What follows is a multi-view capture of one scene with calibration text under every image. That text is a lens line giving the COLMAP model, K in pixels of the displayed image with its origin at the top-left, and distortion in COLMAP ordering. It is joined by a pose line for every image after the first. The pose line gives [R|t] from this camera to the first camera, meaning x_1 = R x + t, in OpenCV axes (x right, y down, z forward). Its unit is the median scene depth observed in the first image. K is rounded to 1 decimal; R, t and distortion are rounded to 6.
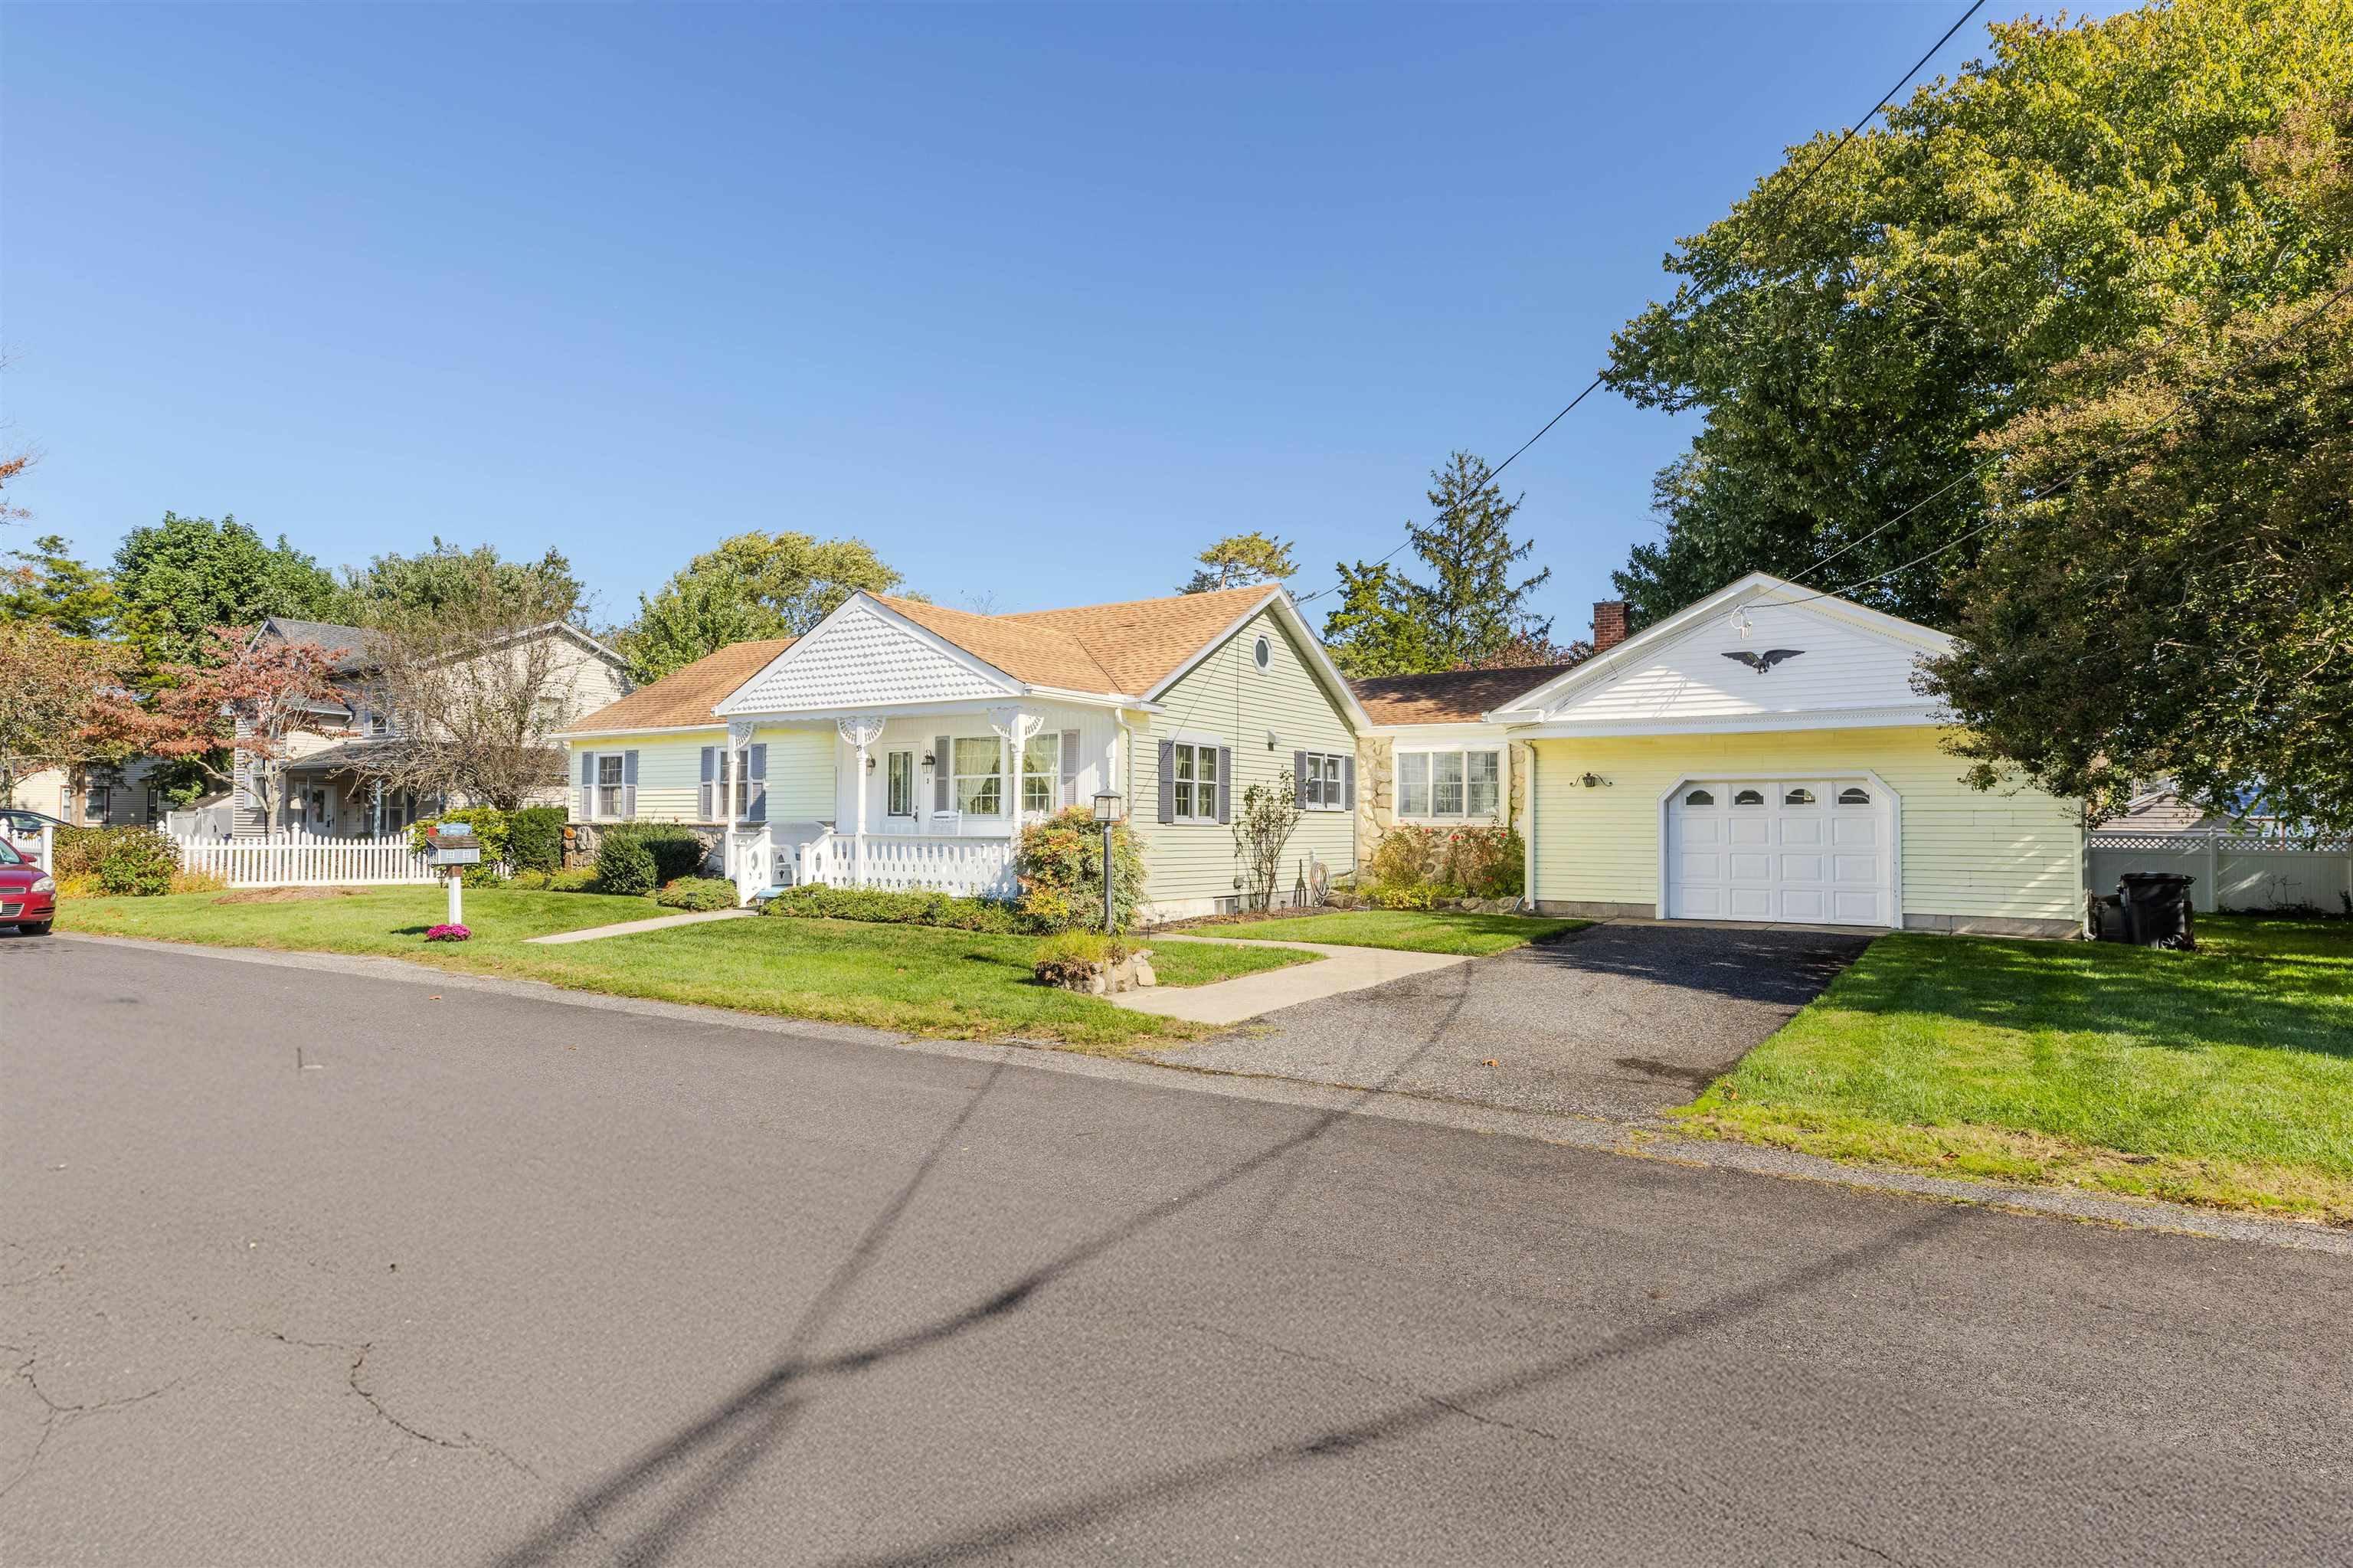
lens RADIAL K [[1359.2, 0, 1178.0], [0, 1359.2, 783.4], [0, 0, 1]] dist [-0.005405, -0.000184]
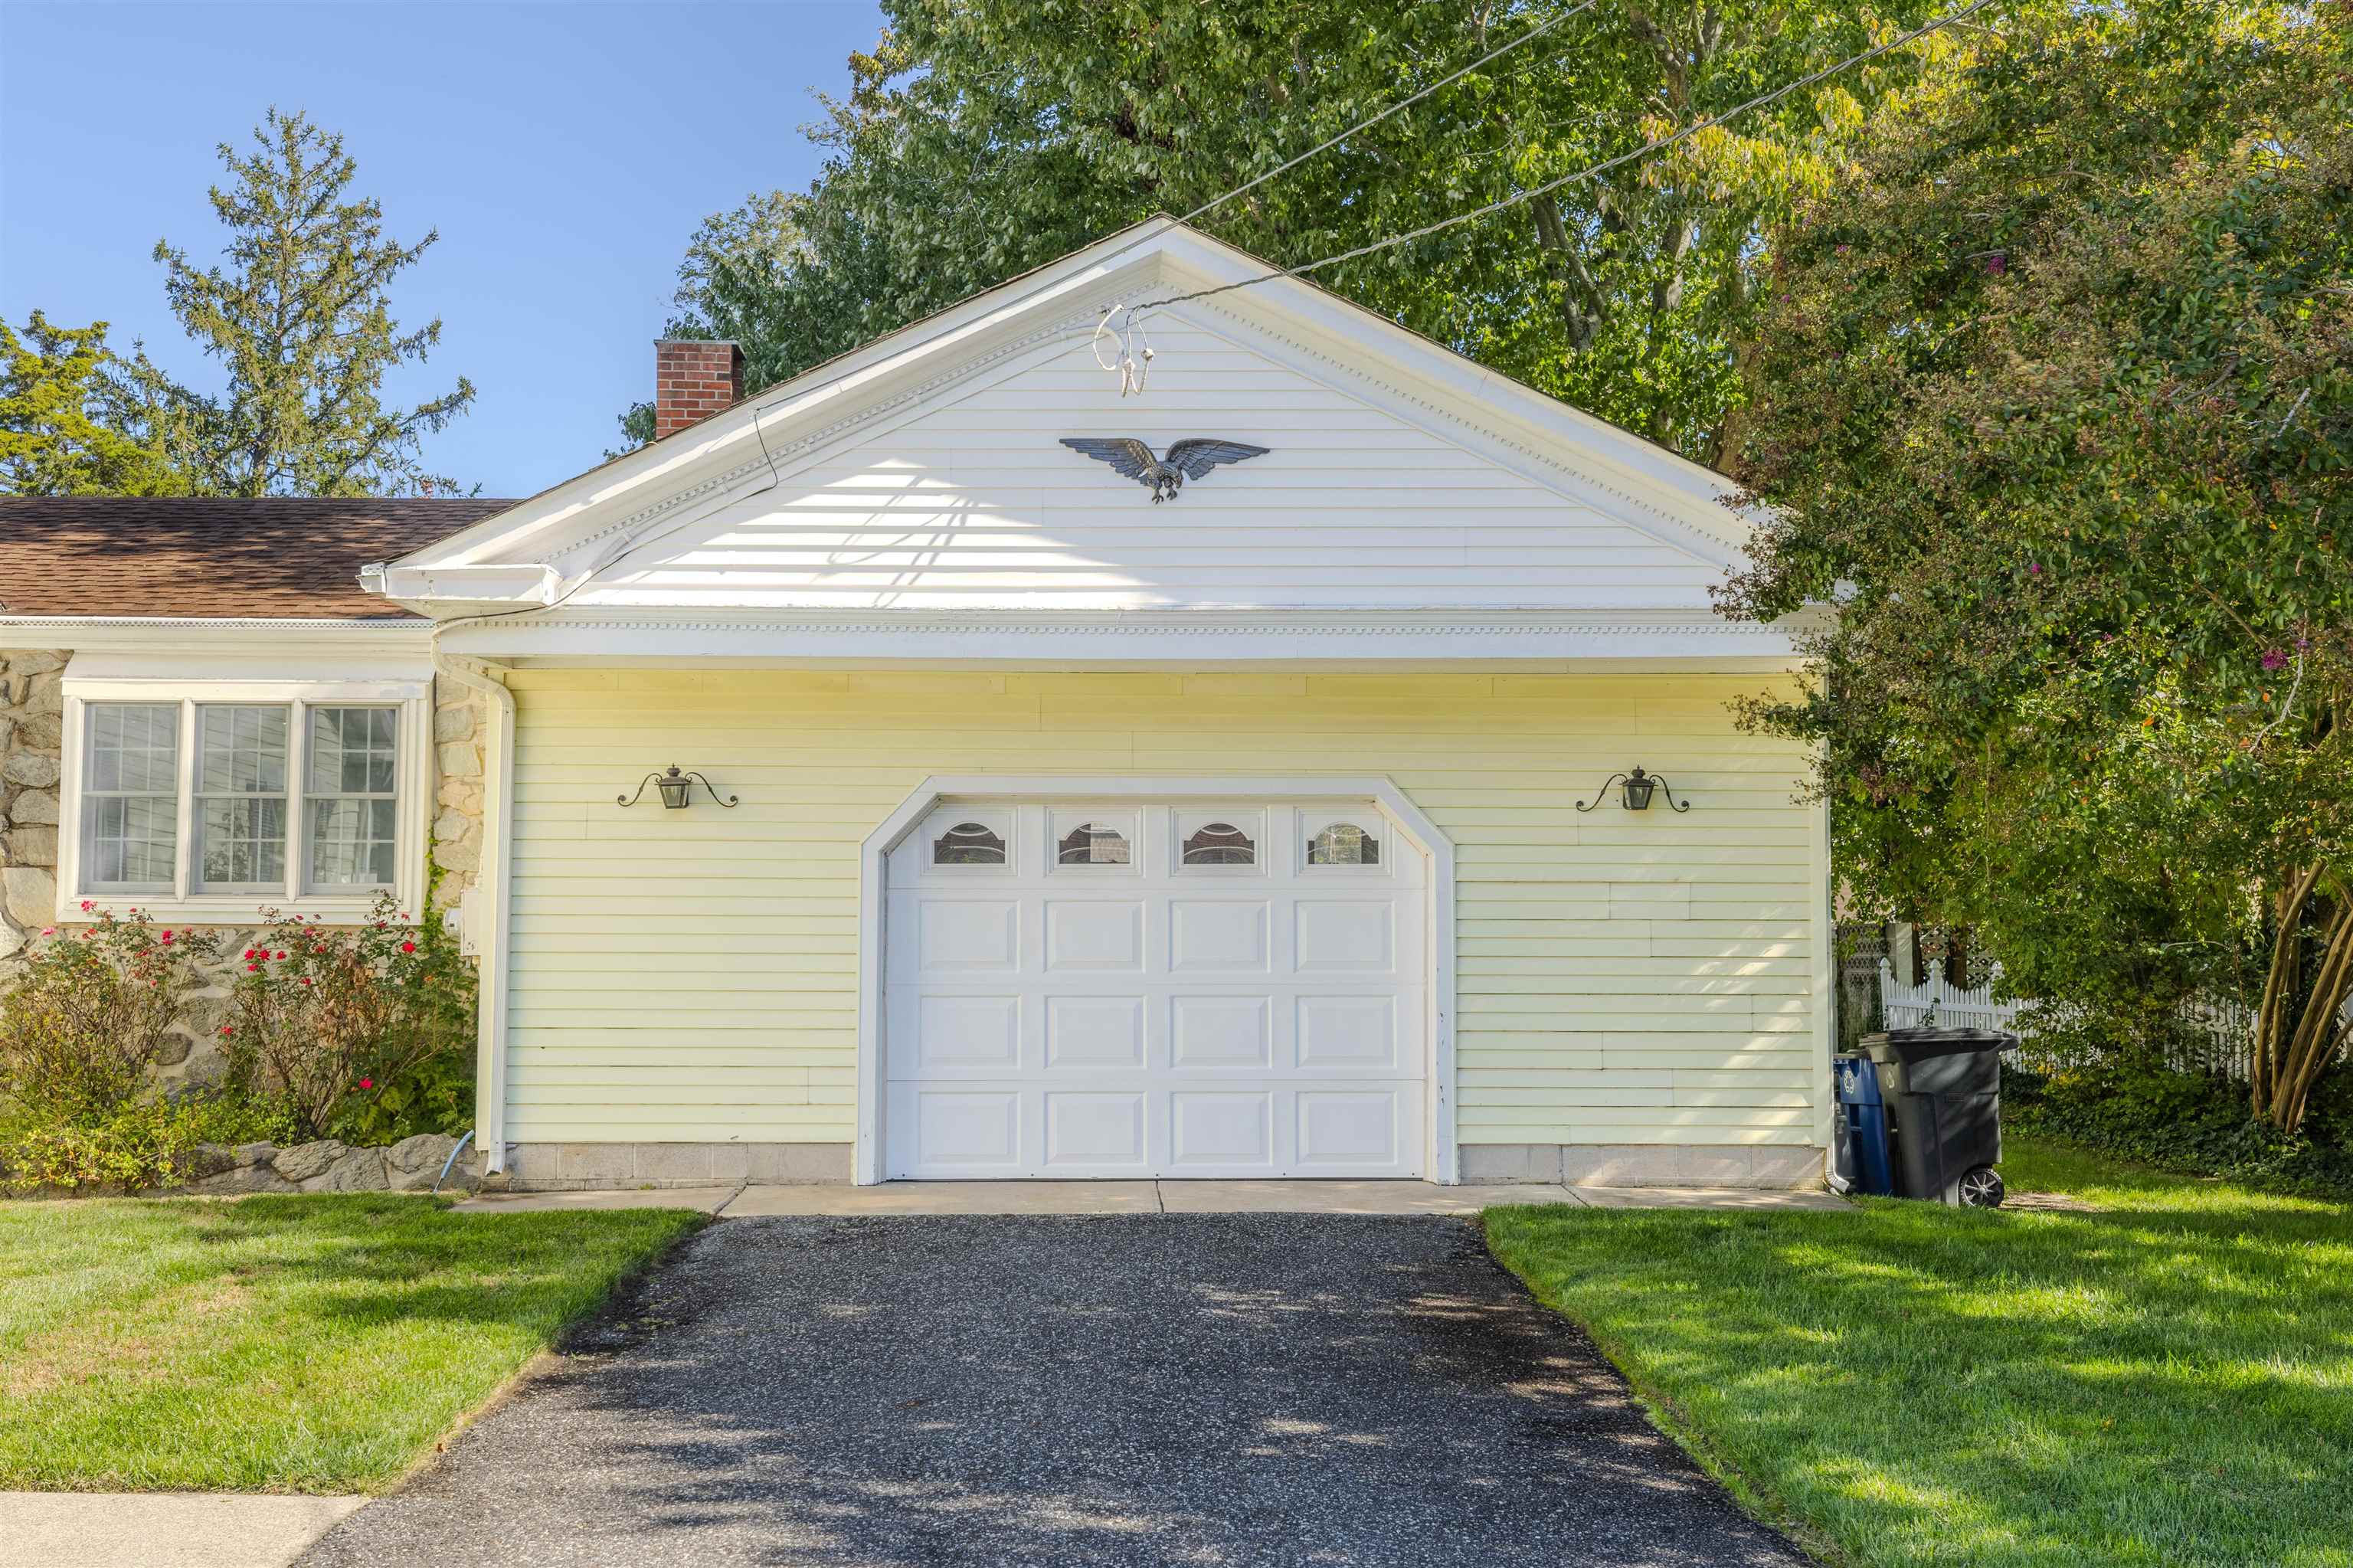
lens RADIAL K [[2287.2, 0, 1180.1], [0, 2287.2, 778.7], [0, 0, 1]] dist [-0.012998, 0.000000]
pose [[0.831686, 0.032794, 0.554277, 0.082009], [-0.016690, 0.999280, -0.034079, 0.011968], [-0.554995, 0.019092, 0.831634, 0.417049]]
